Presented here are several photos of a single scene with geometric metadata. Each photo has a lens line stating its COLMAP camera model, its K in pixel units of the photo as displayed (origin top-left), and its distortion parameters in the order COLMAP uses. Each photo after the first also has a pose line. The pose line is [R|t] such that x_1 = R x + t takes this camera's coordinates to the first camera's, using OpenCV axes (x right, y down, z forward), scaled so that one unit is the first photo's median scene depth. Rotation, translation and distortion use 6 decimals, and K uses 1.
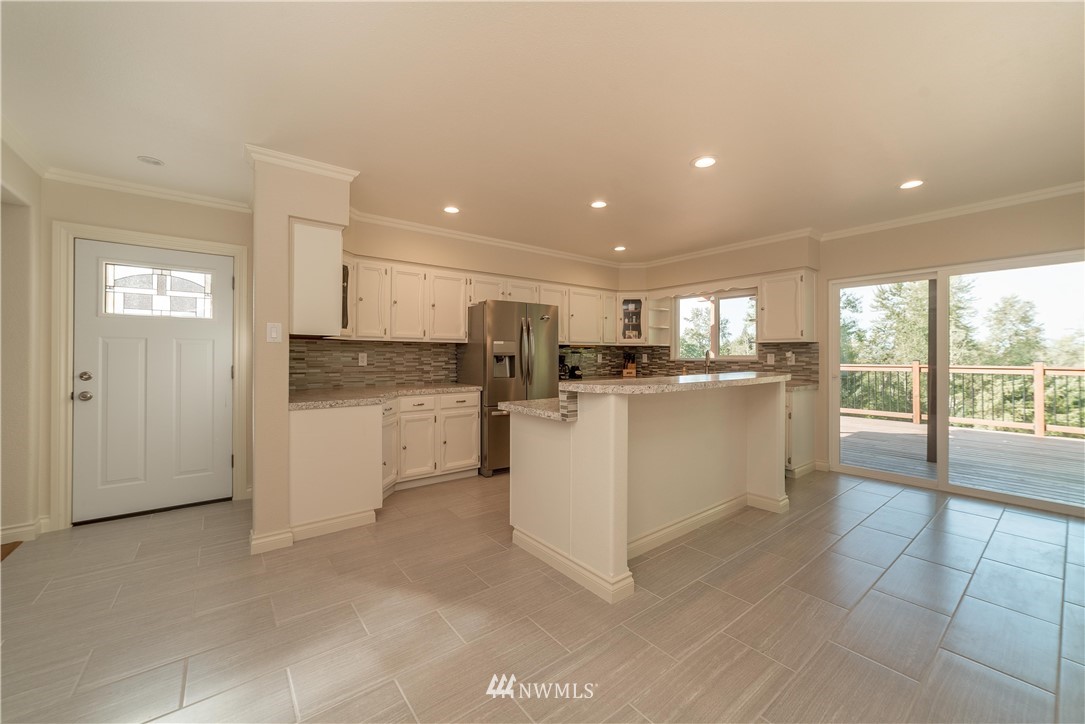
lens RADIAL K [[427.3, 0, 547.2], [0, 427.3, 356.4], [0, 0, 1]] dist [-0.010520, 0.000064]
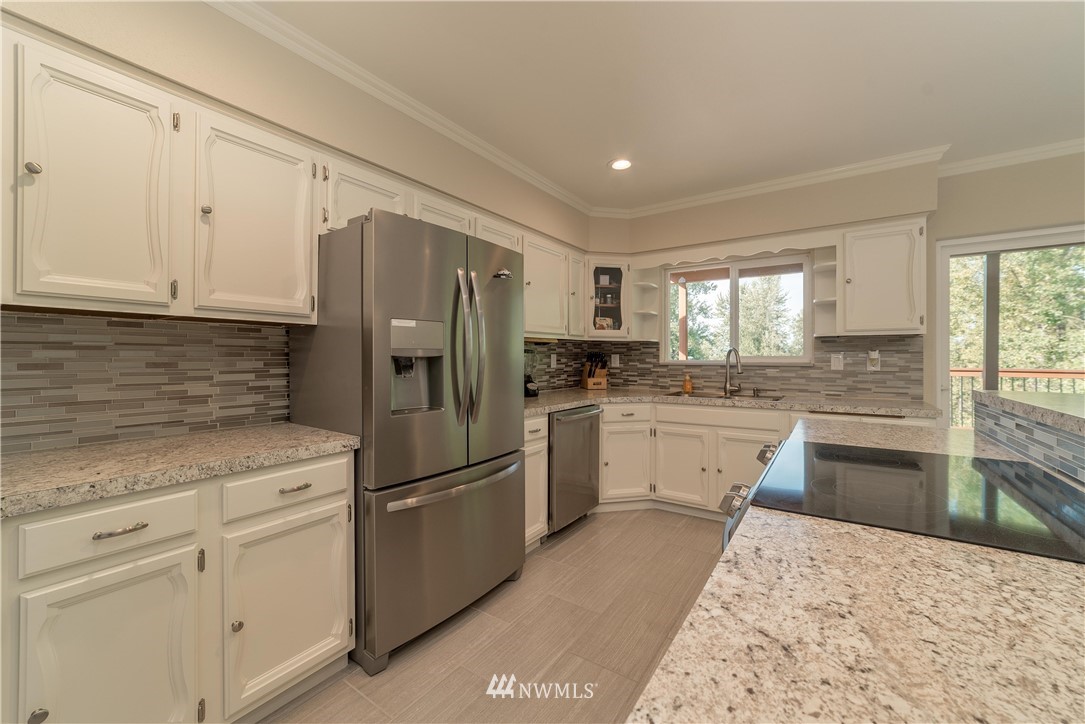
lens RADIAL K [[427.3, 0, 547.2], [0, 427.3, 356.4], [0, 0, 1]] dist [-0.010520, 0.000064]
pose [[0.953051, -0.000400, 0.302809, -0.090136], [0.001505, 0.999993, -0.003414, -0.000225], [-0.302805, 0.003710, 0.953045, 0.492632]]
